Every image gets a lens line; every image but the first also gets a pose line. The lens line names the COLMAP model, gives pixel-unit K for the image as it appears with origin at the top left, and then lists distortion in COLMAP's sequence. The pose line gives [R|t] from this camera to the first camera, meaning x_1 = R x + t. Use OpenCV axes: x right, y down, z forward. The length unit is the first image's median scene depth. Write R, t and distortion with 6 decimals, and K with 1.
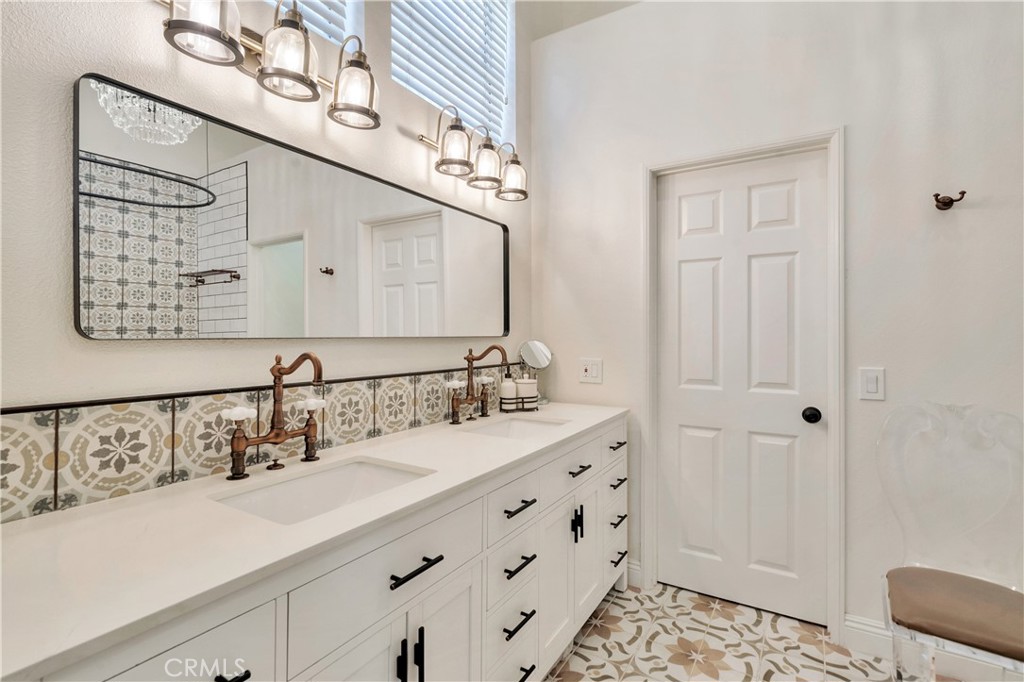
lens RADIAL K [[474.9, 0, 515.2], [0, 474.9, 328.8], [0, 0, 1]] dist [0.000783, -0.000026]
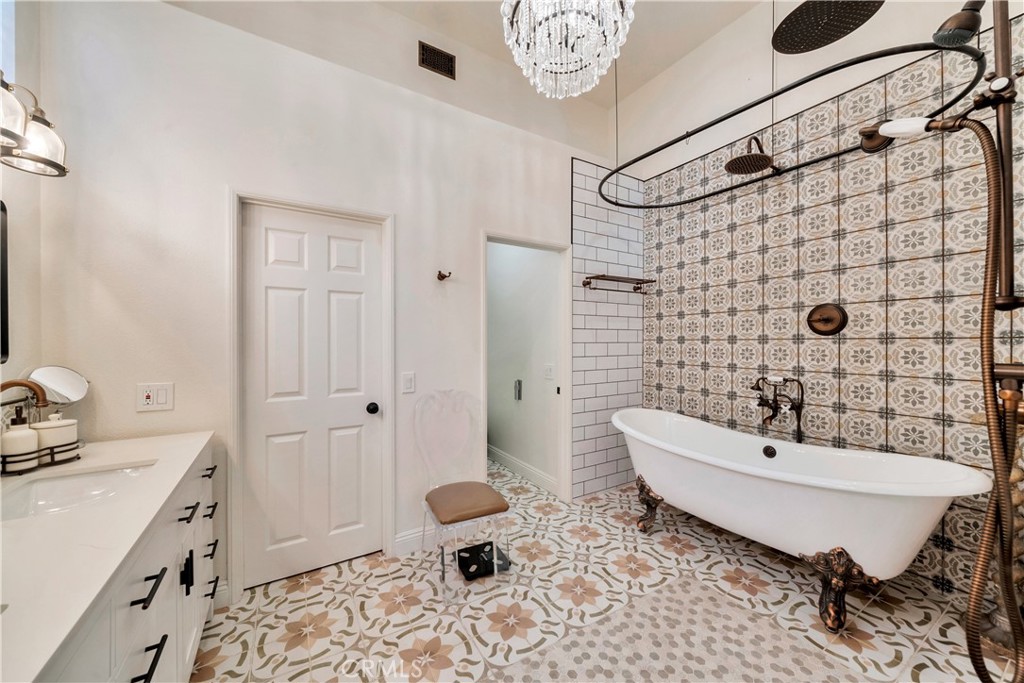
lens RADIAL K [[364.6, 0, 513.7], [0, 364.6, 340.7], [0, 0, 1]] dist [-0.004803, 0.000109]
pose [[0.460983, 0.003469, 0.887402, -0.149973], [-0.007762, 0.999970, 0.000123, -0.024216], [-0.887375, -0.006945, 0.460996, 0.114216]]
